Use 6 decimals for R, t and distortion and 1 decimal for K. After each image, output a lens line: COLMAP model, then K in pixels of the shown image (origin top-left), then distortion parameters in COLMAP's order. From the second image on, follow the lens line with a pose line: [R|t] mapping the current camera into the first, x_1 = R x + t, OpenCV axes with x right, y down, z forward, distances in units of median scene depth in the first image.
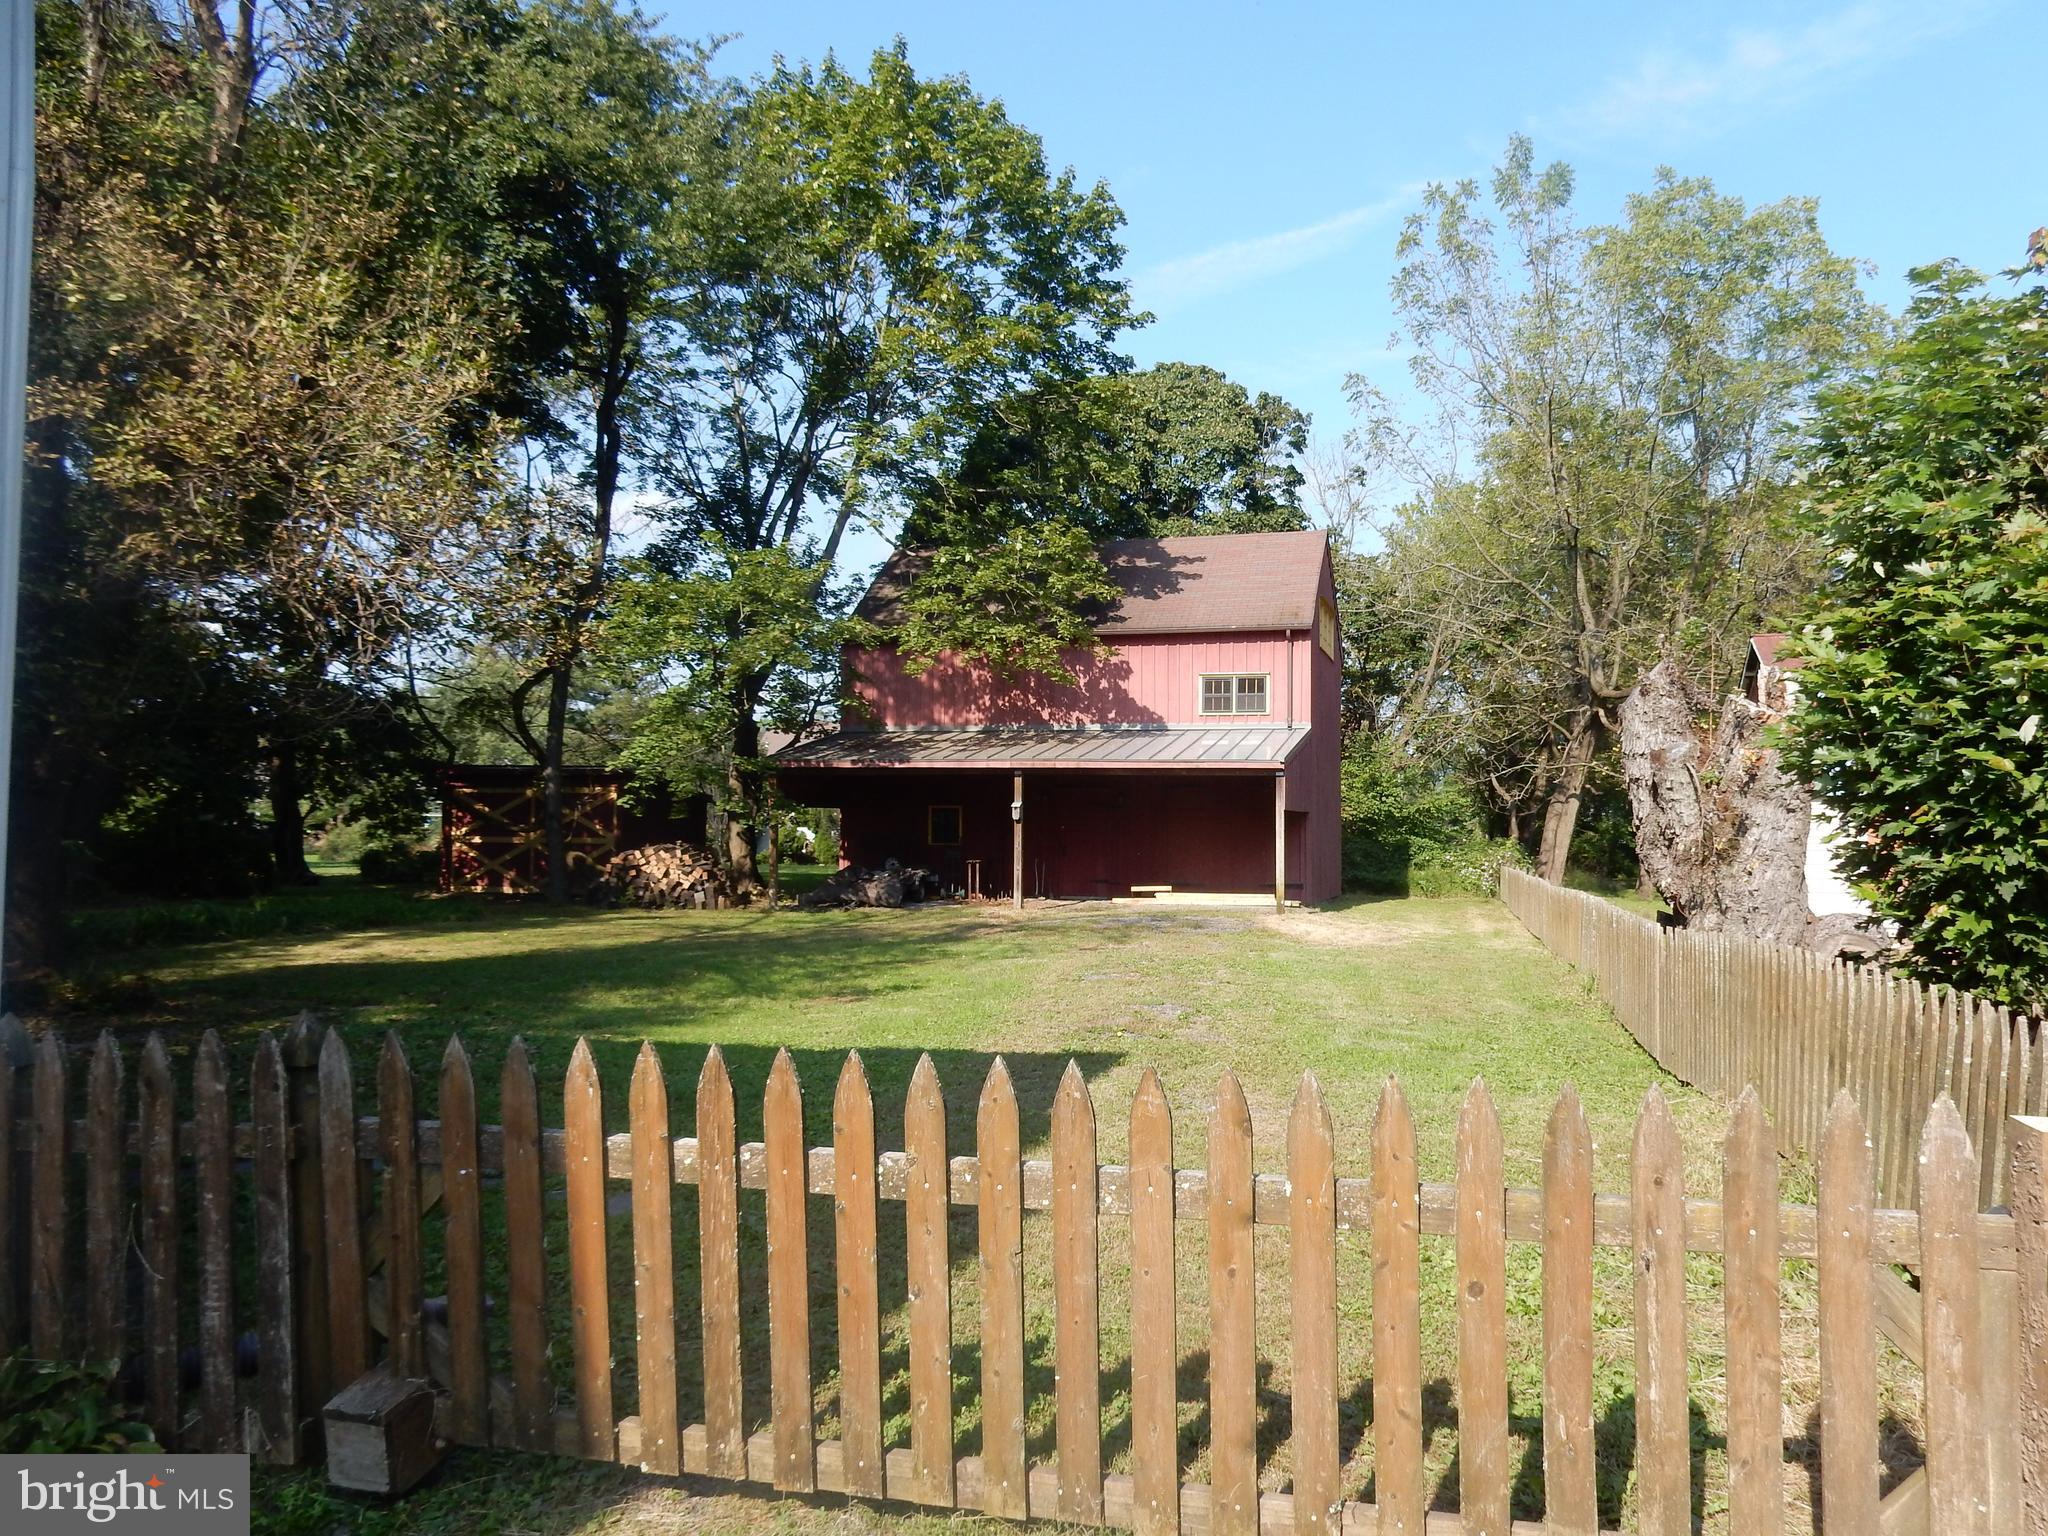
lens RADIAL K [[1534.8, 0, 1020.7], [0, 1534.8, 766.8], [0, 0, 1]] dist [-0.004448, -0.006434]
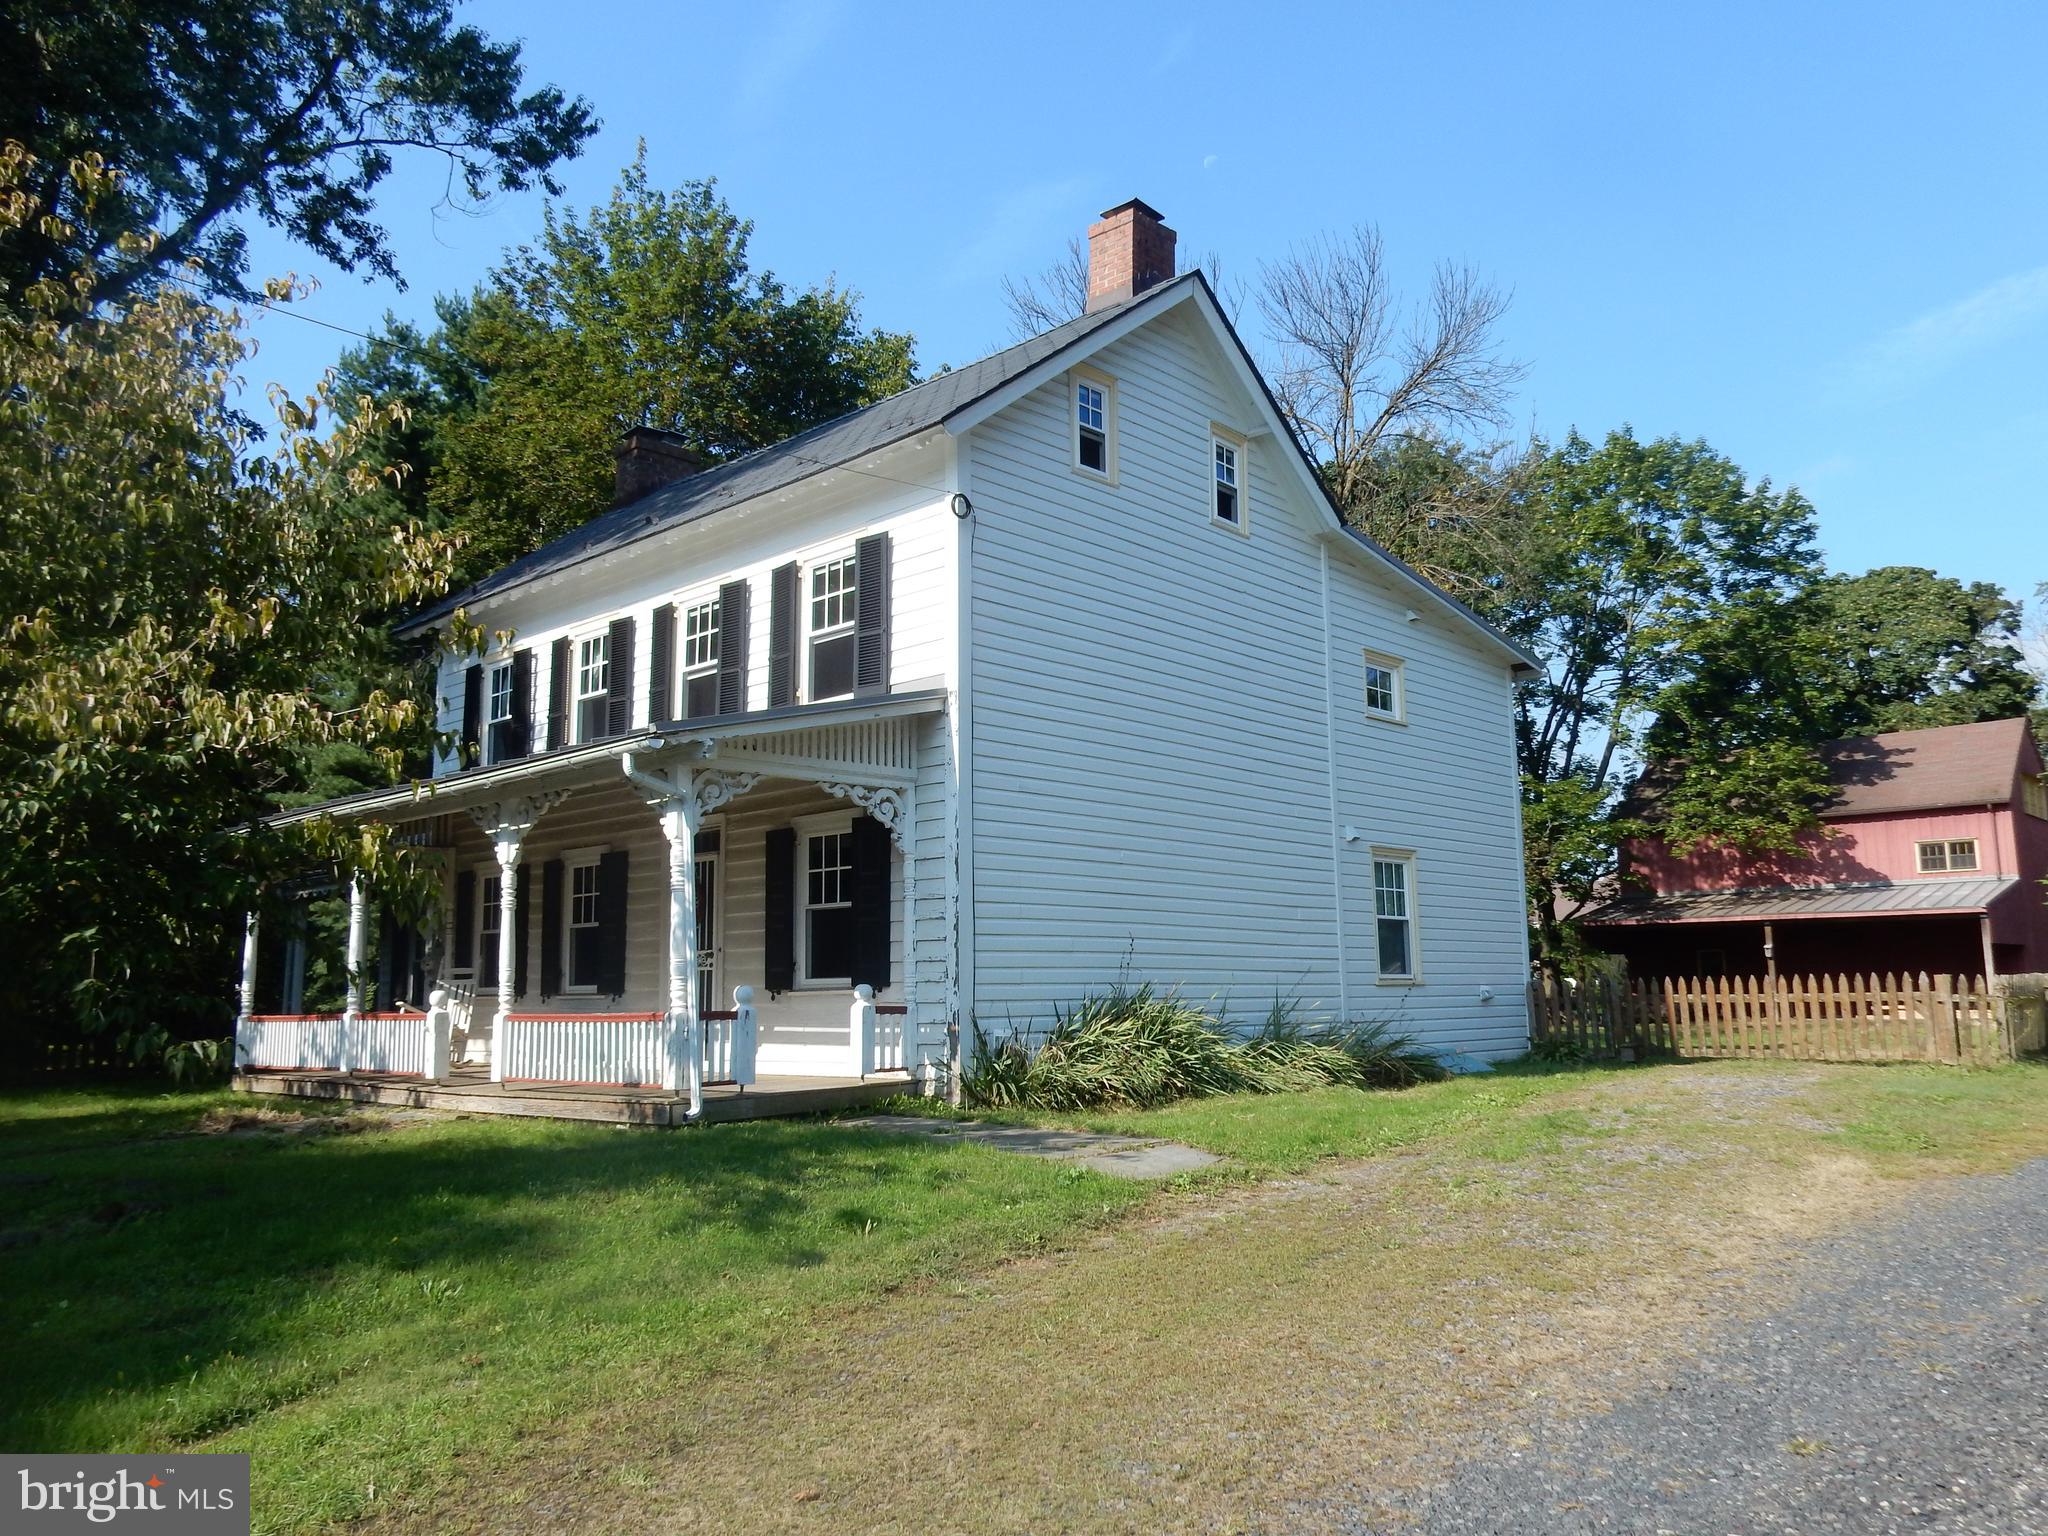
lens RADIAL K [[1534.8, 0, 966.5], [0, 1534.8, 754.7], [0, 0, 1]] dist [-0.004448, -0.006434]
pose [[0.882408, -0.091224, -0.461556, 0.011489], [0.038035, 0.991643, -0.123277, -0.003892], [0.468944, 0.091225, 0.878504, -0.531481]]
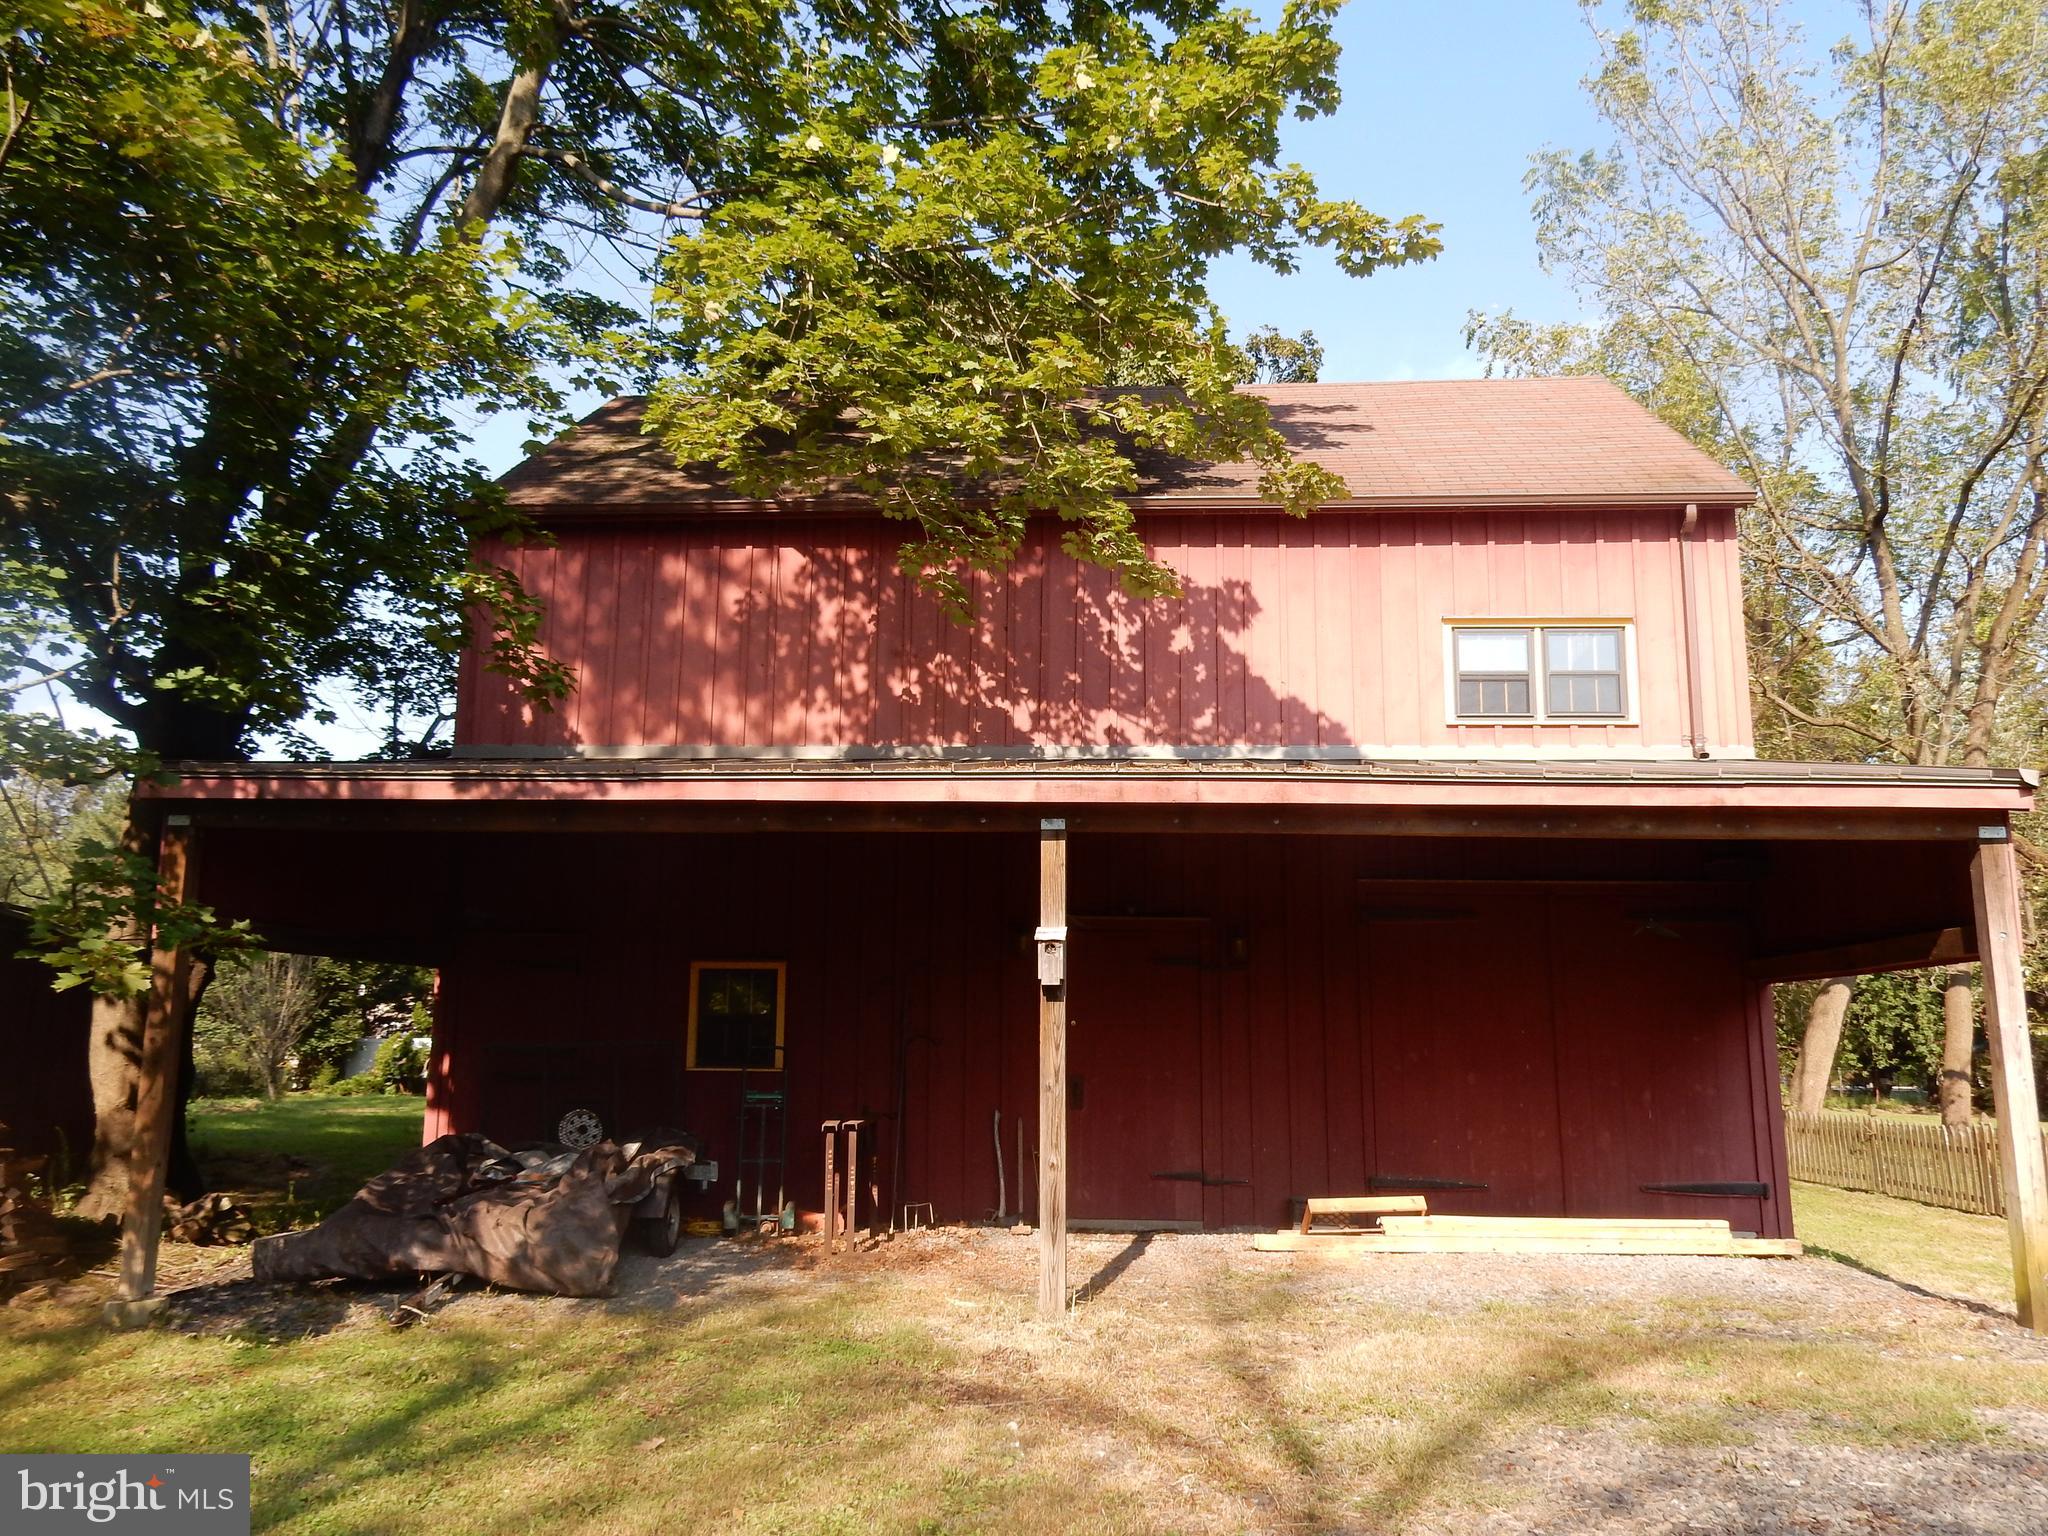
lens RADIAL K [[1534.8, 0, 1041.5], [0, 1534.8, 770.7], [0, 0, 1]] dist [-0.004448, -0.006434]
pose [[0.969611, 0.052794, 0.238889, -0.069408], [-0.019189, 0.989843, -0.140866, 0.032432], [-0.243899, 0.132002, 0.960775, 0.659119]]
